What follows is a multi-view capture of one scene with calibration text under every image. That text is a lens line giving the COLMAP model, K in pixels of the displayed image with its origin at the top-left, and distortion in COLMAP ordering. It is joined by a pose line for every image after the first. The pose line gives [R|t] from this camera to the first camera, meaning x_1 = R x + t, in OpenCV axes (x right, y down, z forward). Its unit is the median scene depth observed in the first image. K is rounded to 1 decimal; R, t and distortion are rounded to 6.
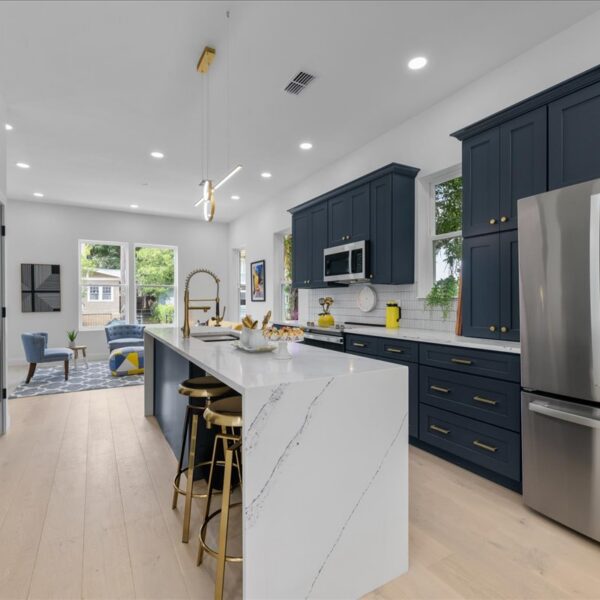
lens RADIAL K [[358.7, 0, 299.4], [0, 358.7, 299.0], [0, 0, 1]] dist [0.023833, 0.001647]
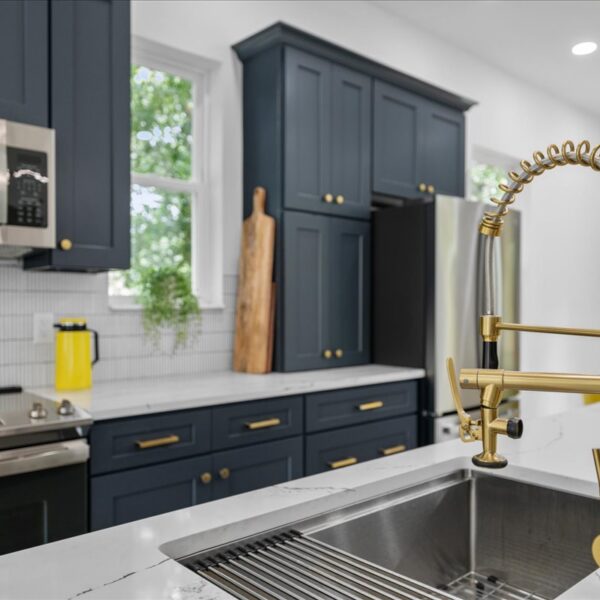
lens RADIAL K [[601.6, 0, 298.9], [0, 601.6, 306.1], [0, 0, 1]] dist [0.012560, 0.000000]
pose [[-0.199205, 0.000007, 0.979958, -0.385600], [-0.002261, 0.999997, -0.000467, -0.005185], [-0.979955, -0.002309, -0.199204, 0.864404]]
